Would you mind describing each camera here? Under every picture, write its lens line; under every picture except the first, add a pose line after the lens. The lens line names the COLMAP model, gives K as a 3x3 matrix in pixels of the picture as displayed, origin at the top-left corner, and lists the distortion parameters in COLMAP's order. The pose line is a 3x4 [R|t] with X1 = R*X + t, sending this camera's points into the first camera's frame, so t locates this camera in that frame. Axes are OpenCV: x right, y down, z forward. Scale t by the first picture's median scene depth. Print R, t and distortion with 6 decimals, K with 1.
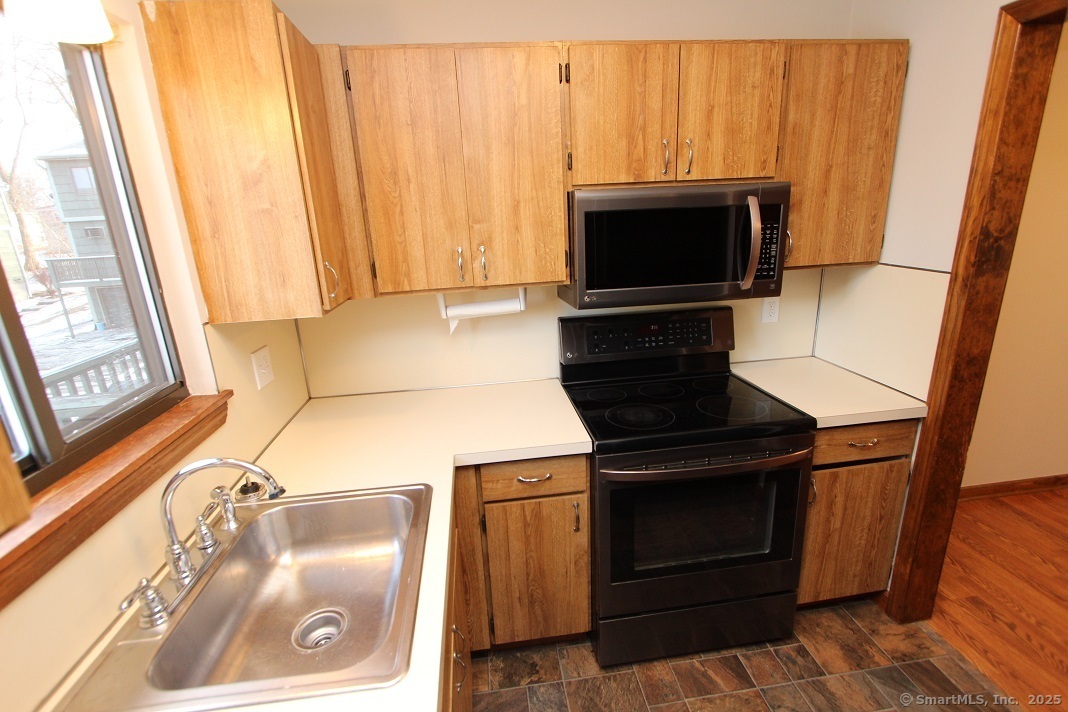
lens RADIAL K [[491.1, 0, 530.4], [0, 491.1, 360.2], [0, 0, 1]] dist [-0.014584, 0.001553]
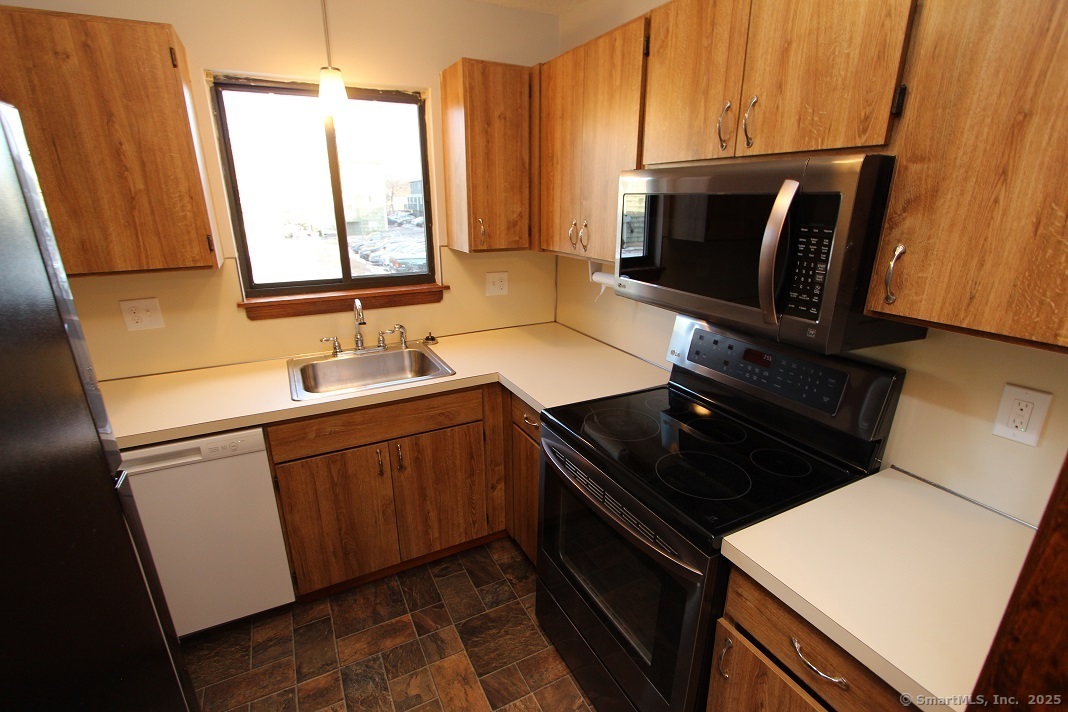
lens RADIAL K [[491.1, 0, 531.0], [0, 491.1, 358.8], [0, 0, 1]] dist [-0.014584, 0.001553]
pose [[0.348190, 0.337627, -0.874512, 0.945757], [-0.280840, 0.927610, 0.246310, -0.179506], [0.894367, 0.159835, 0.417804, 0.465351]]
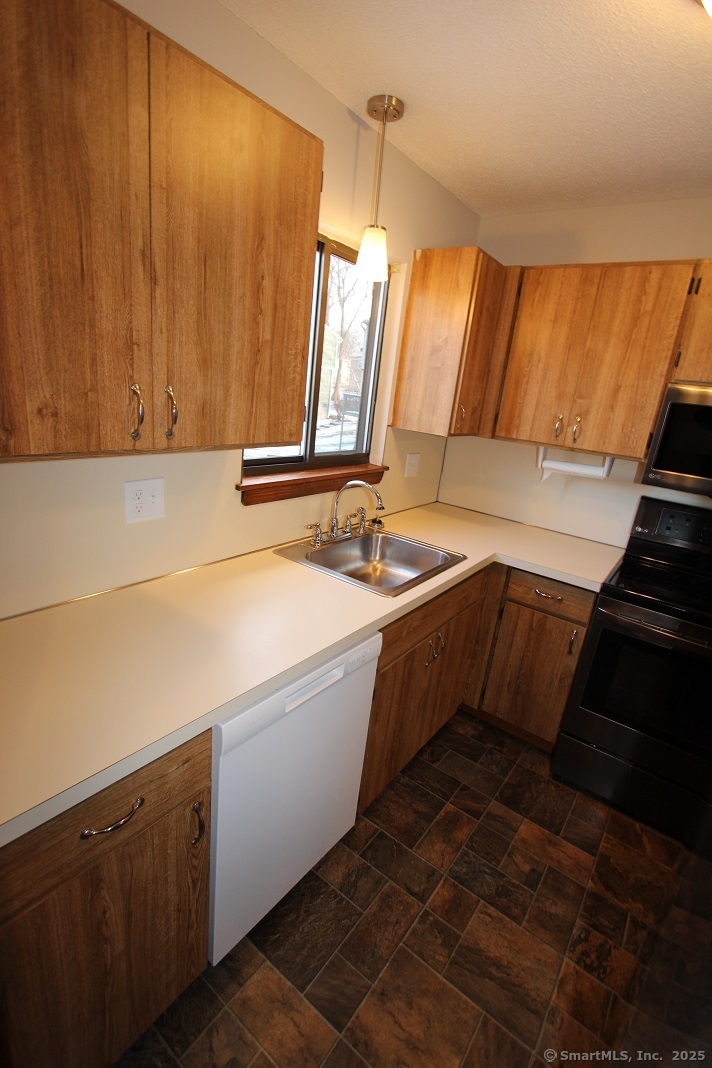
lens RADIAL K [[491.1, 0, 353.0], [0, 491.1, 533.6], [0, 0, 1]] dist [-0.014584, 0.001553]
pose [[0.712418, 0.321531, -0.623761, 0.378463], [-0.328748, 0.938206, 0.108144, 0.112233], [0.619988, 0.128016, 0.774098, -0.324463]]
